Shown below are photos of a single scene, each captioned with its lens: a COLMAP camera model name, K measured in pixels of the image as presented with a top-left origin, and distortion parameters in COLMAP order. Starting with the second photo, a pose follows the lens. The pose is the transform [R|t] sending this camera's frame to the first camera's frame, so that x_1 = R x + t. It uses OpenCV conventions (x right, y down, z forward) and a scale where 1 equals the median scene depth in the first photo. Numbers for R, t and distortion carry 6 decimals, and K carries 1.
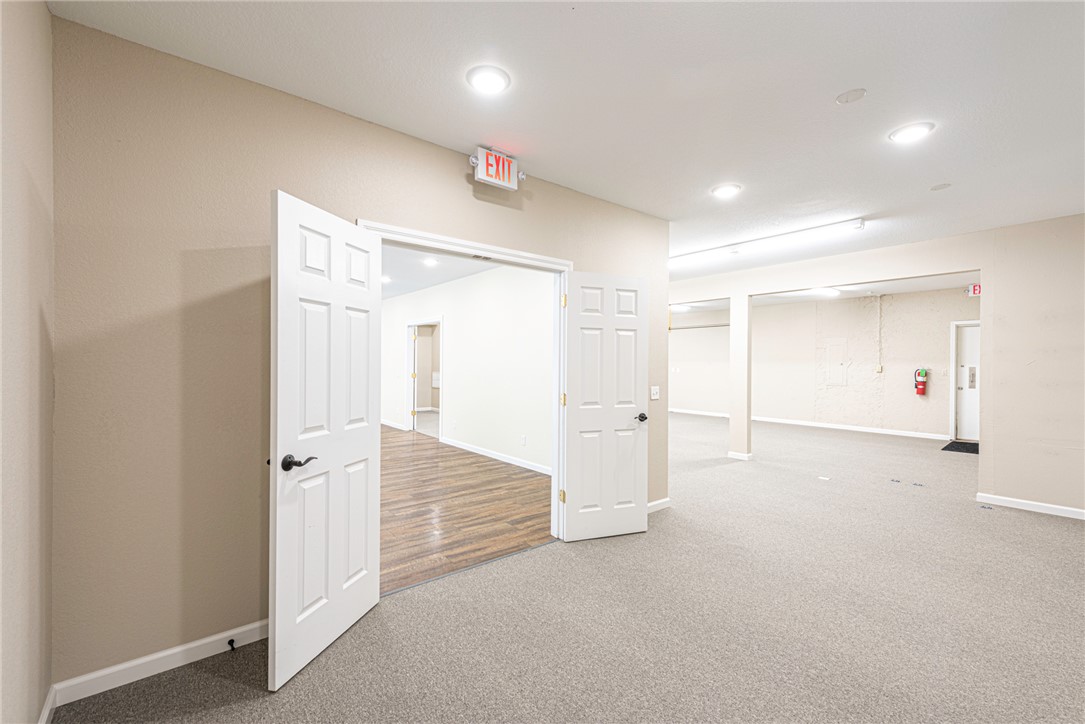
lens RADIAL K [[460.6, 0, 540.2], [0, 460.6, 363.6], [0, 0, 1]] dist [-0.000493, -0.000079]
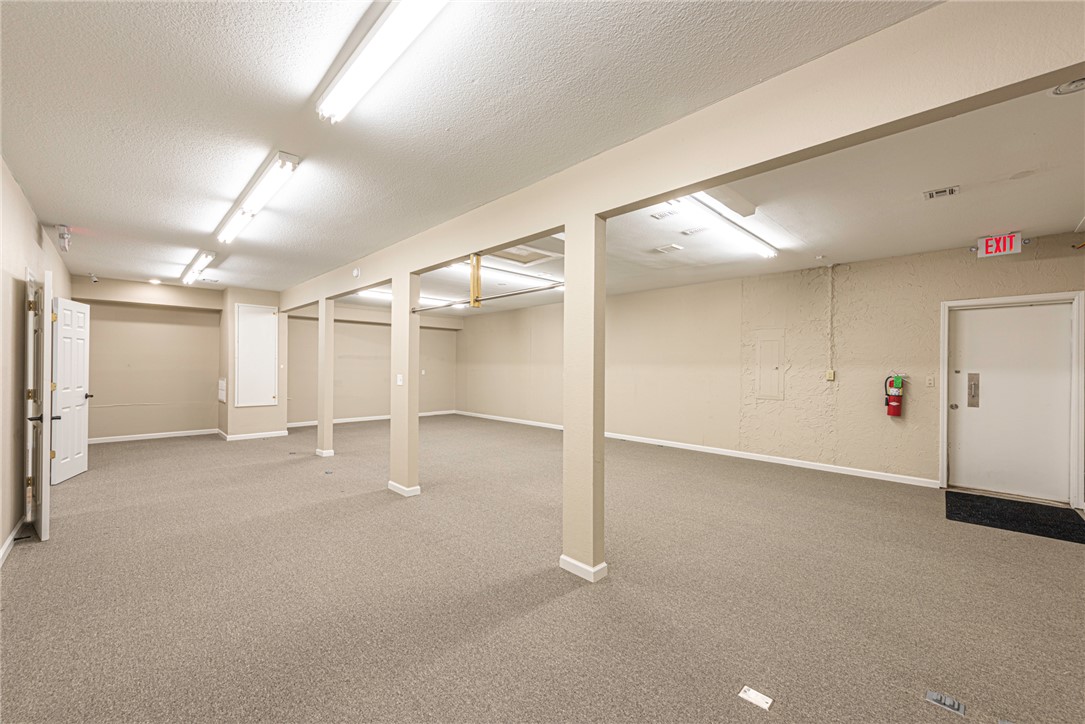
lens RADIAL K [[426.1, 0, 549.6], [0, 426.1, 365.1], [0, 0, 1]] dist [0.004232, 0.000207]
pose [[0.993691, 0.004792, 0.112046, 0.281065], [-0.003814, 0.999953, -0.008942, 0.003581], [-0.112084, 0.008458, 0.993663, 0.461874]]
